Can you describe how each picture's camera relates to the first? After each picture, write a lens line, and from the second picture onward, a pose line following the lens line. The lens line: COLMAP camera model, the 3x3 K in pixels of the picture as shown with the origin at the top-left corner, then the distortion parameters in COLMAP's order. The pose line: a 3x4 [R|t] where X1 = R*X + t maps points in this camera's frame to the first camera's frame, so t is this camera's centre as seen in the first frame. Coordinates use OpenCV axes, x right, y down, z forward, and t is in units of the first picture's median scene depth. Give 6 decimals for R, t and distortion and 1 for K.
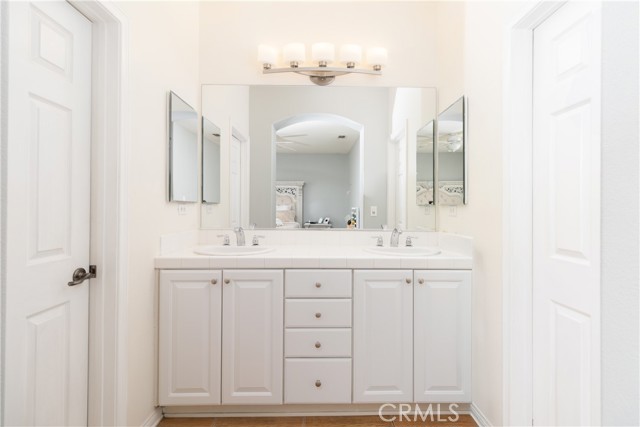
lens RADIAL K [[292.9, 0, 329.1], [0, 292.9, 203.9], [0, 0, 1]] dist [0.004504, 0.000418]
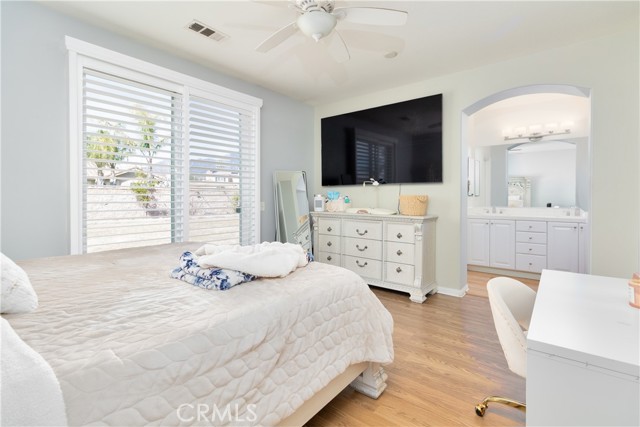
lens RADIAL K [[292.9, 0, 329.1], [0, 292.9, 203.9], [0, 0, 1]] dist [0.004504, 0.000418]
pose [[0.766877, 0.007446, -0.641751, 0.265078], [0.014168, 0.999493, 0.028528, -0.030722], [0.641638, -0.030969, 0.766383, -2.171669]]
